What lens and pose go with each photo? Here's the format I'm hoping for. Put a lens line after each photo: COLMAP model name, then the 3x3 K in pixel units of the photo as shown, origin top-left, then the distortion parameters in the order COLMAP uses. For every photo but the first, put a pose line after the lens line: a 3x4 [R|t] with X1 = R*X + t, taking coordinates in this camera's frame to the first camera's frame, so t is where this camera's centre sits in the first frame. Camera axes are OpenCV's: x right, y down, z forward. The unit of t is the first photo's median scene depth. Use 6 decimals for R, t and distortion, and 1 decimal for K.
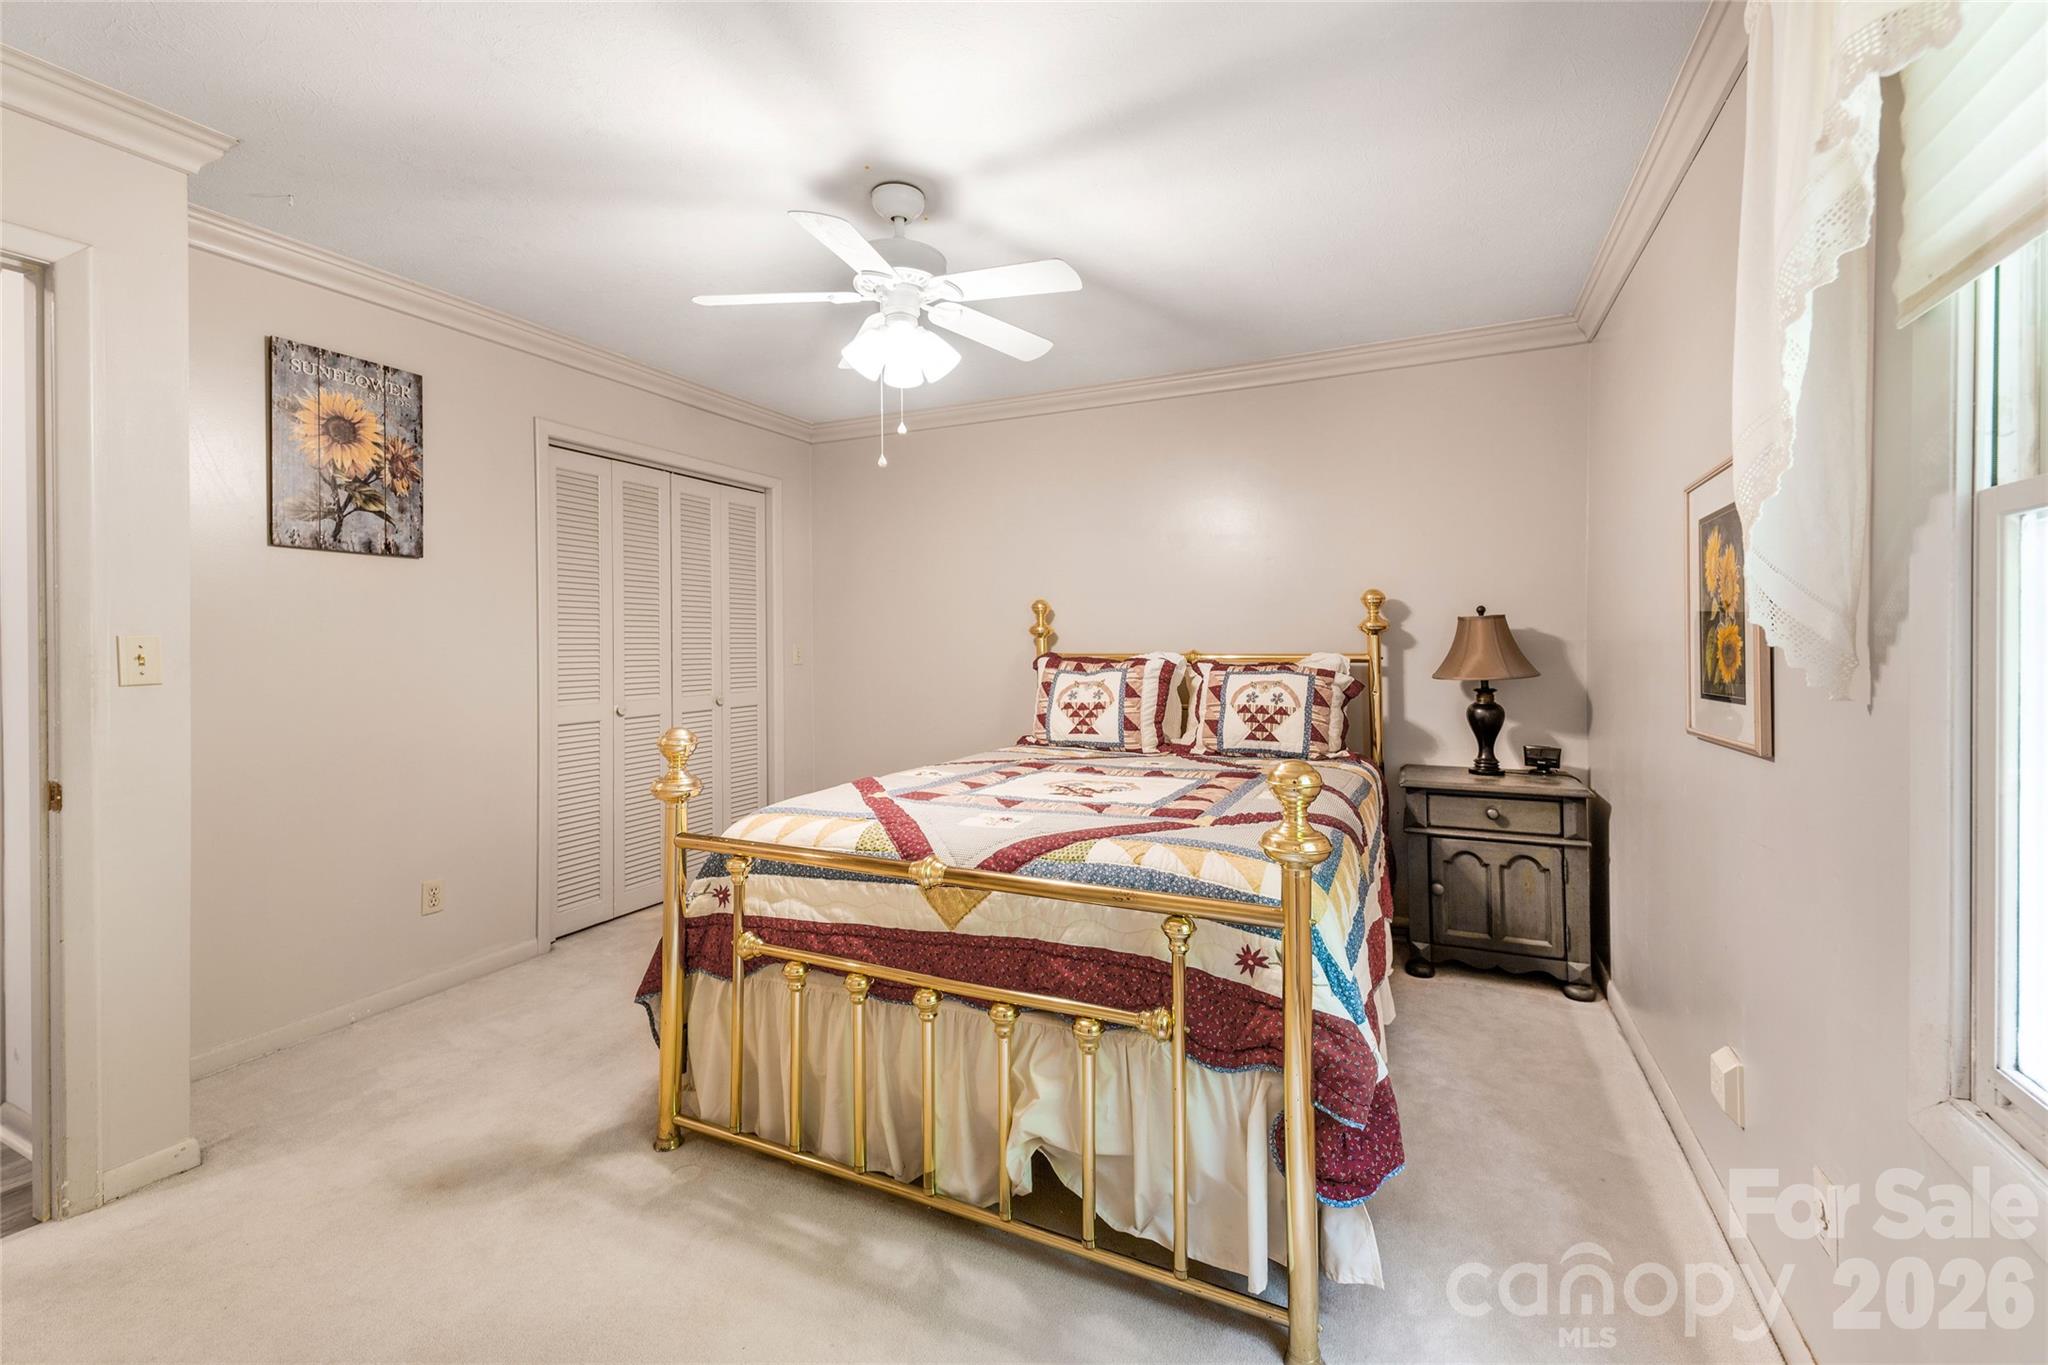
lens RADIAL K [[830.6, 0, 1044.1], [0, 830.6, 650.7], [0, 0, 1]] dist [0.006782, -0.003439]
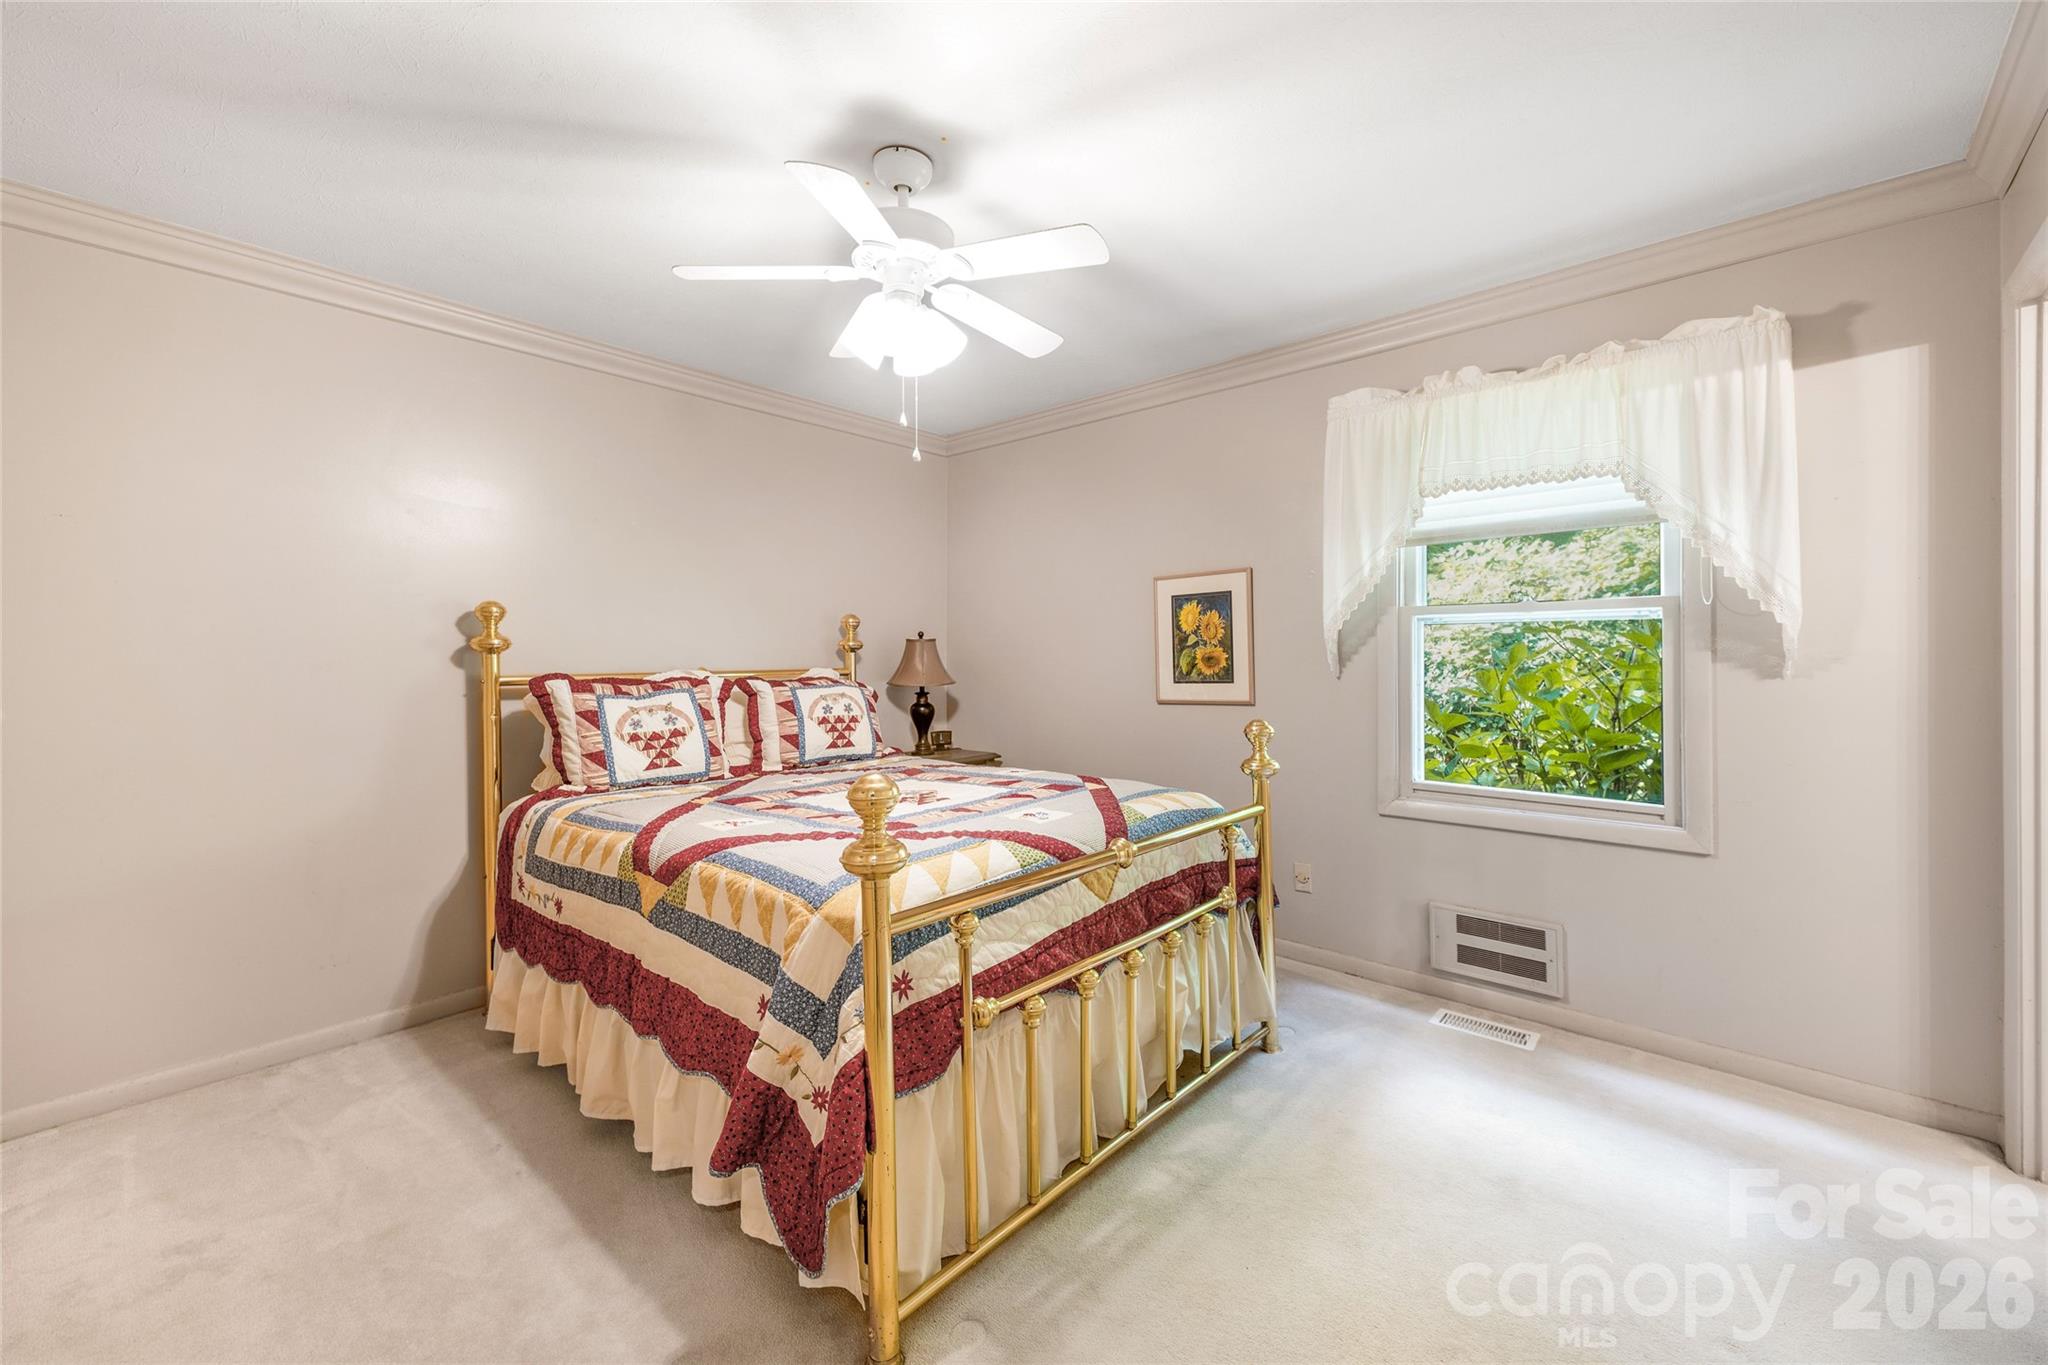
lens RADIAL K [[830.6, 0, 1024.7], [0, 830.6, 662.5], [0, 0, 1]] dist [0.006782, -0.003439]
pose [[0.284509, -0.005184, 0.958659, -0.724260], [0.018476, 0.999829, -0.000077, -0.000020], [-0.958495, 0.017734, 0.284556, 0.448404]]
